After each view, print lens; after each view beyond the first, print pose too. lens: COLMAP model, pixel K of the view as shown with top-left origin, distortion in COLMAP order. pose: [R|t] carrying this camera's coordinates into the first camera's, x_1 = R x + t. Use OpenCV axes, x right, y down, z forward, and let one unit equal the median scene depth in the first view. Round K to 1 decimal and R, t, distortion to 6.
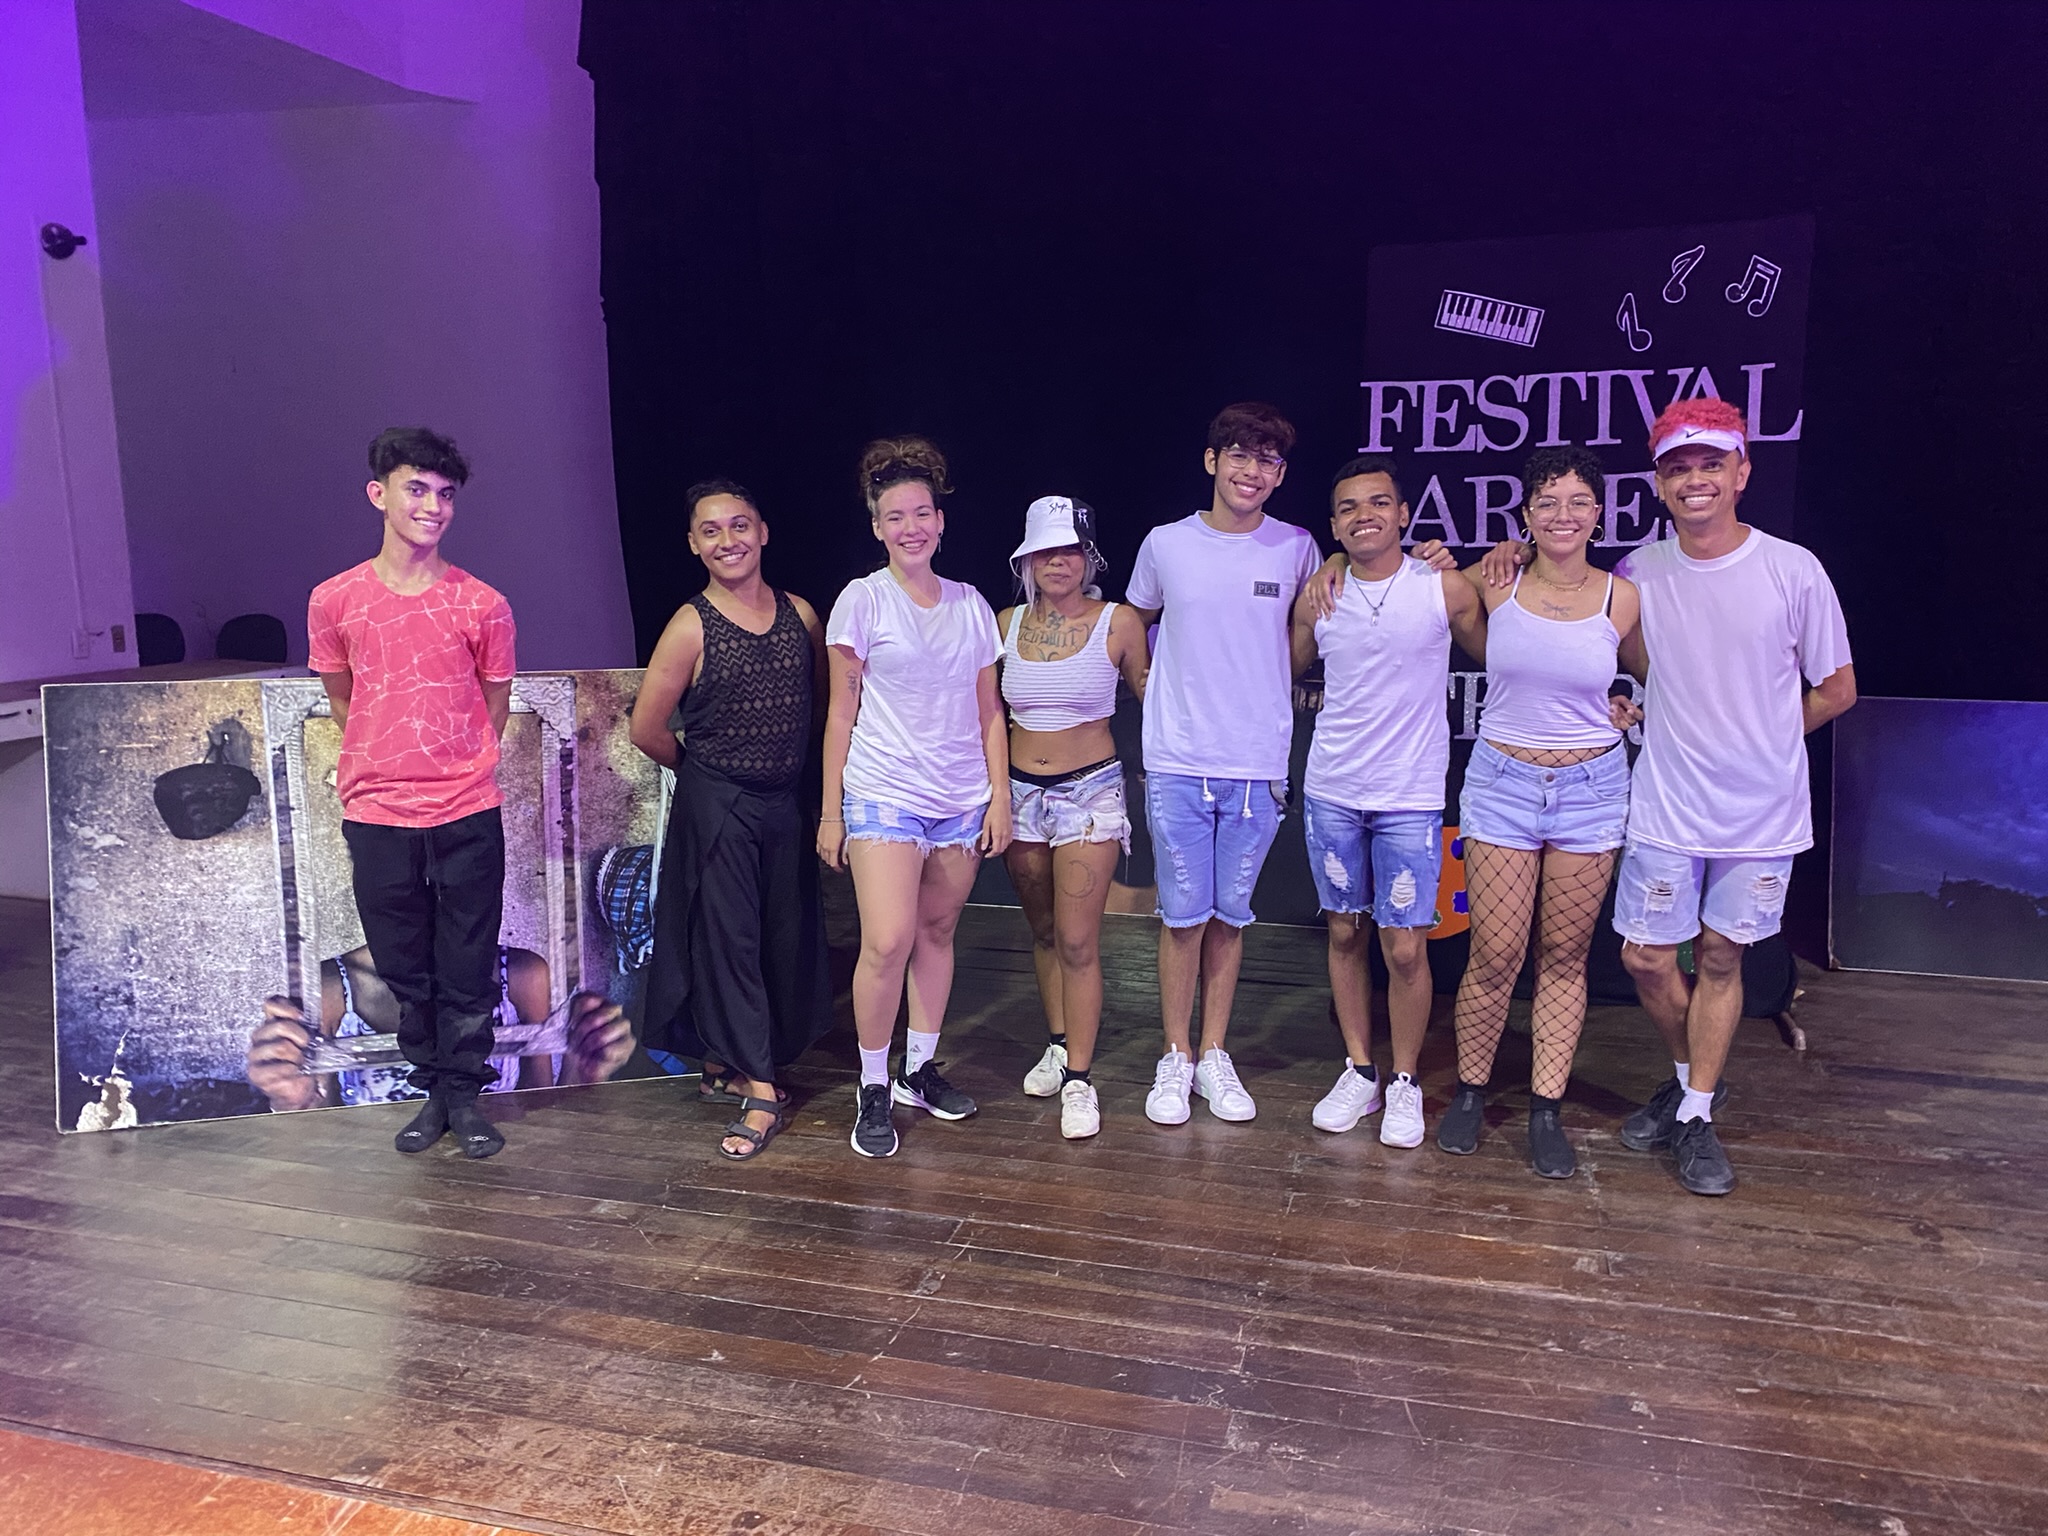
lens RADIAL K [[1591.9, 0, 1052.9], [0, 1591.9, 771.5], [0, 0, 1]] dist [0.029727, -0.022976]
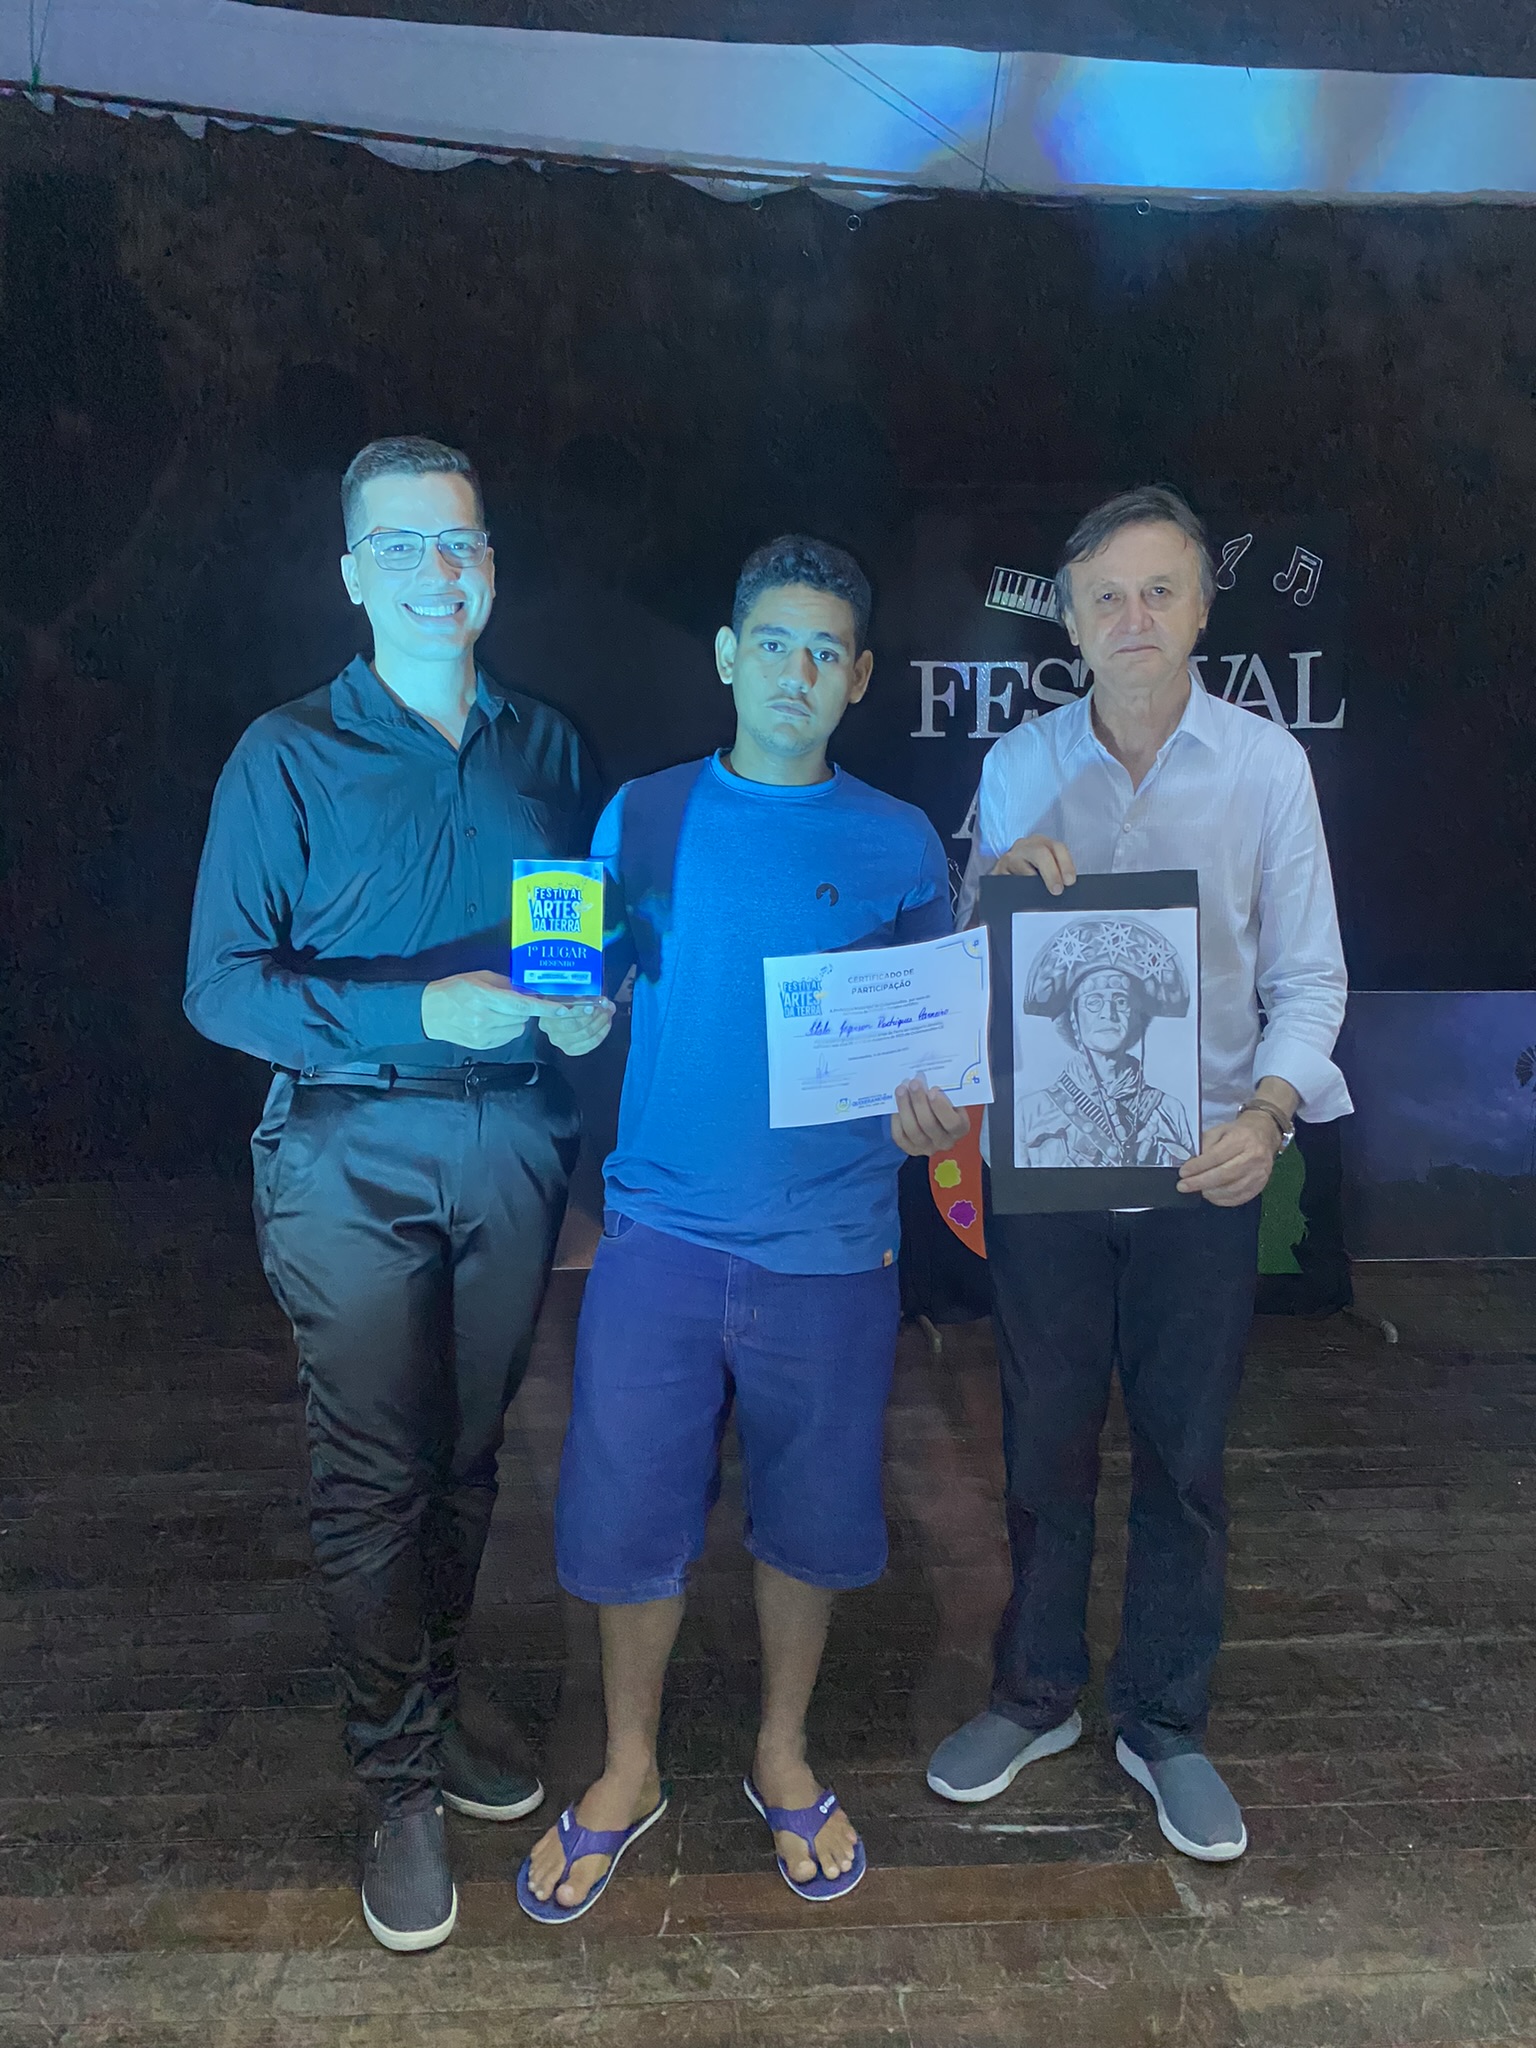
lens RADIAL K [[1591.9, 0, 825.9], [0, 1591.9, 1021.8], [0, 0, 1]] dist [0.029727, -0.022976]
pose [[0.947413, -0.031675, 0.318441, -0.172002], [0.052915, 0.996898, -0.058268, 0.017286], [-0.315607, 0.072054, 0.946150, 0.173568]]
